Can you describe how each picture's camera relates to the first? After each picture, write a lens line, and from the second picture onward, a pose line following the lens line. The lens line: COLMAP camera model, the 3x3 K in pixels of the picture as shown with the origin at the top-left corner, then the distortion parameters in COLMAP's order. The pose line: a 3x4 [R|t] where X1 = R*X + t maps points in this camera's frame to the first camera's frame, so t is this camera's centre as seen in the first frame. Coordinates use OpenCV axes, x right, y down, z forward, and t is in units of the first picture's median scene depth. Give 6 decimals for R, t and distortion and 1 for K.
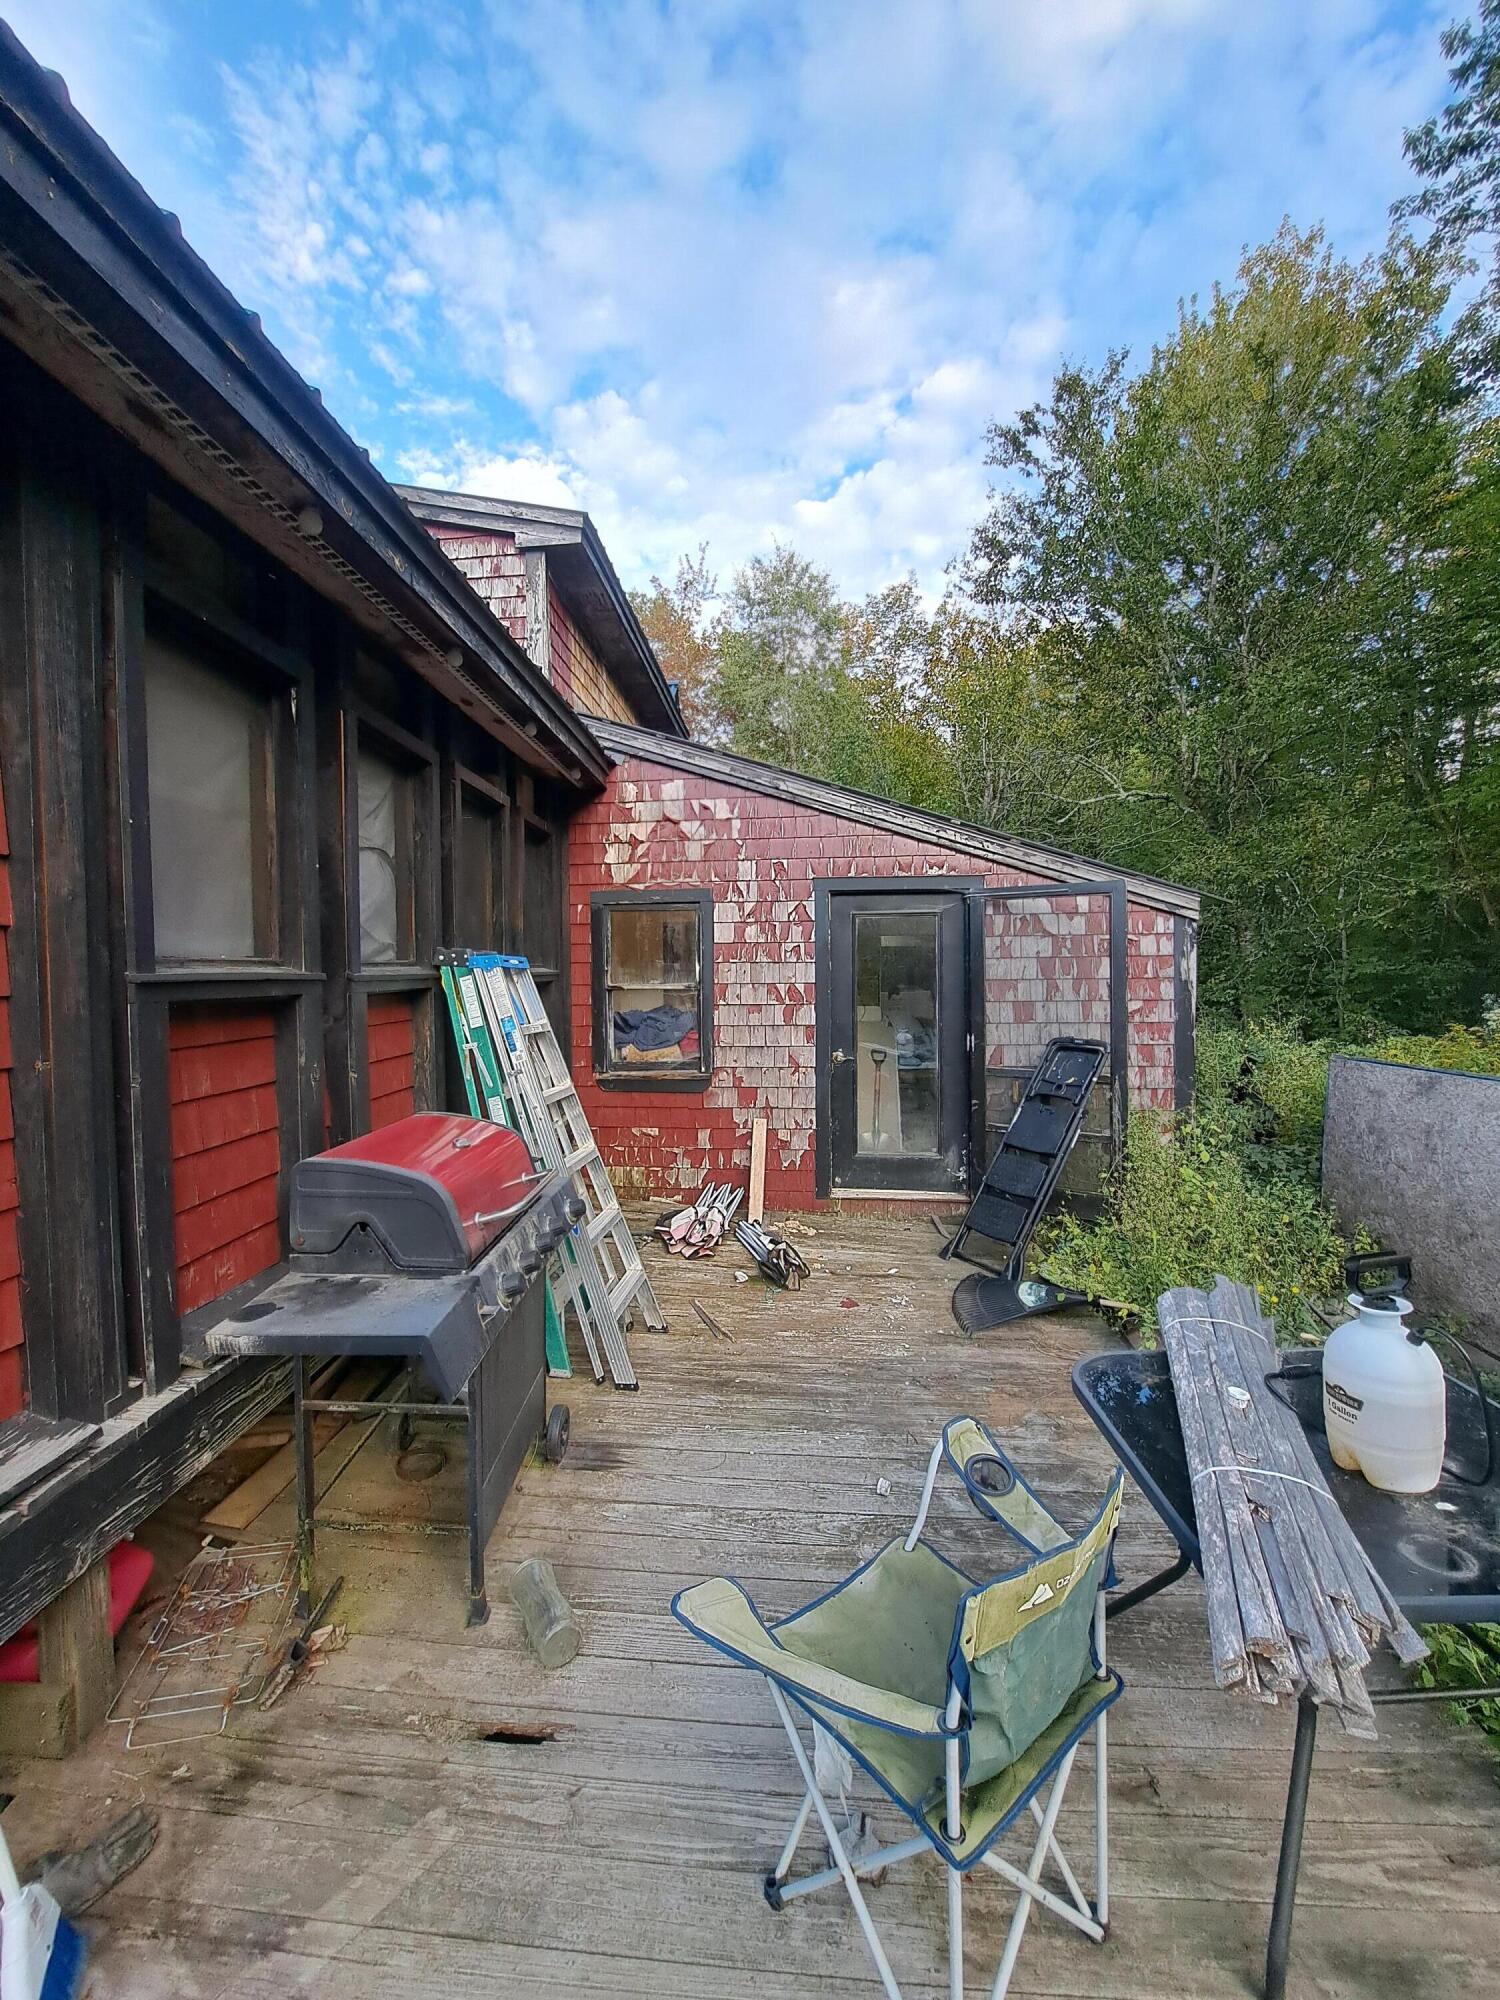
lens RADIAL K [[799.6, 0, 719.8], [0, 799.6, 997.1], [0, 0, 1]] dist [-0.016246, -0.000834]
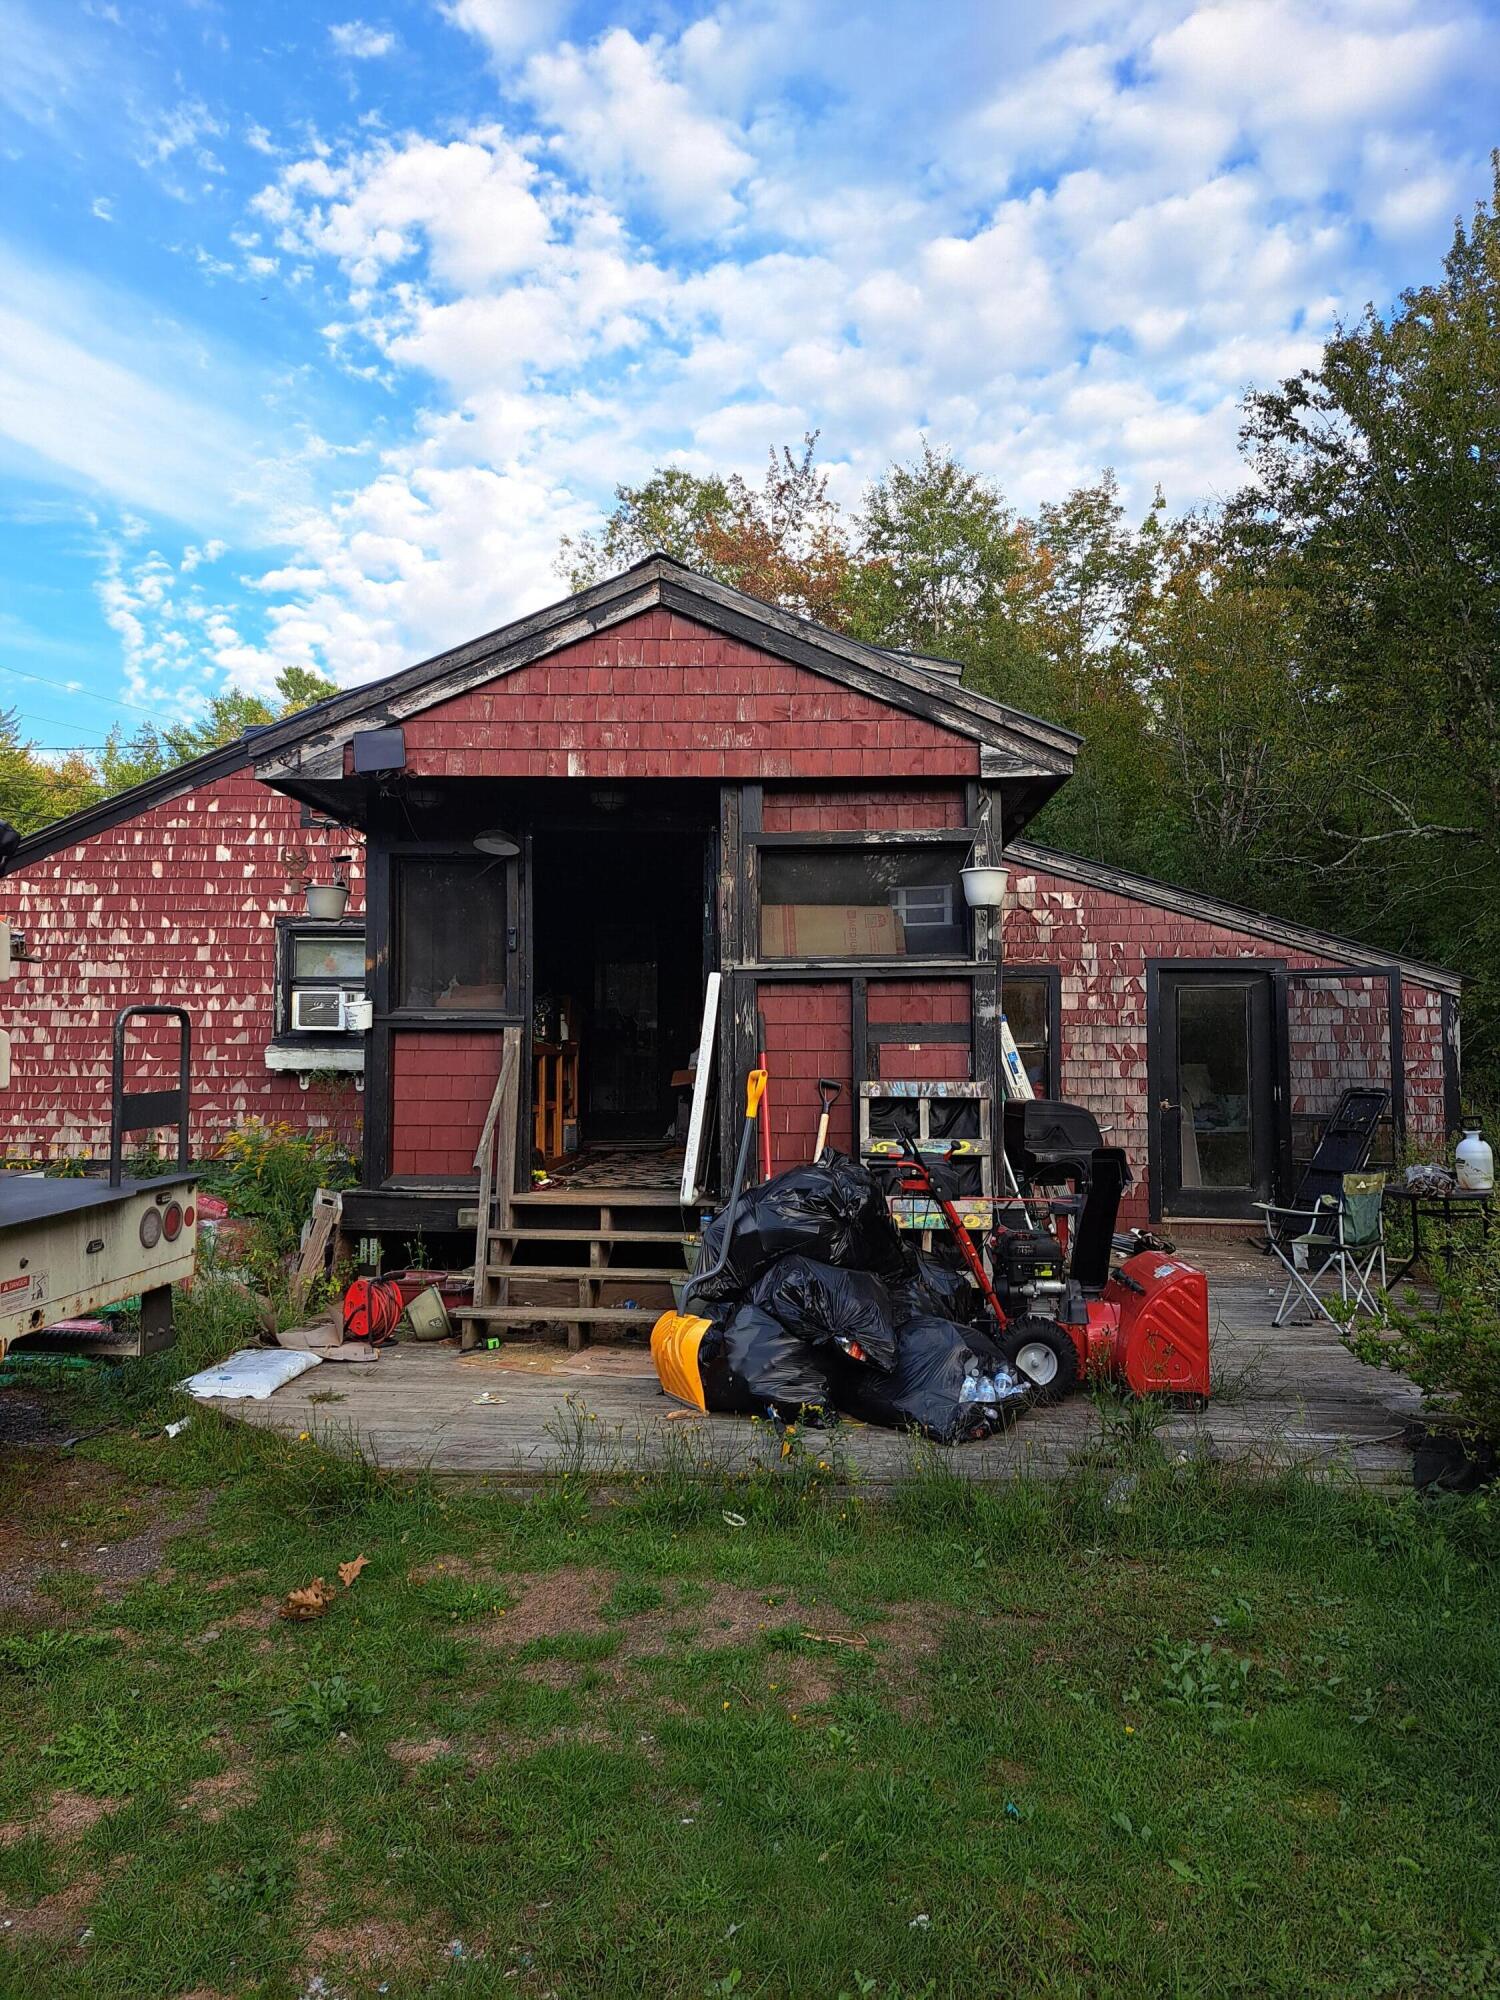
lens RADIAL K [[1401.0, 0, 764.2], [0, 1401.0, 996.9], [0, 0, 1]] dist [0.116844, -0.187716]
pose [[0.999515, 0.015165, 0.027185, -0.520254], [-0.013016, 0.996904, -0.077548, 0.084994], [-0.028277, 0.077156, 0.996618, -1.128578]]
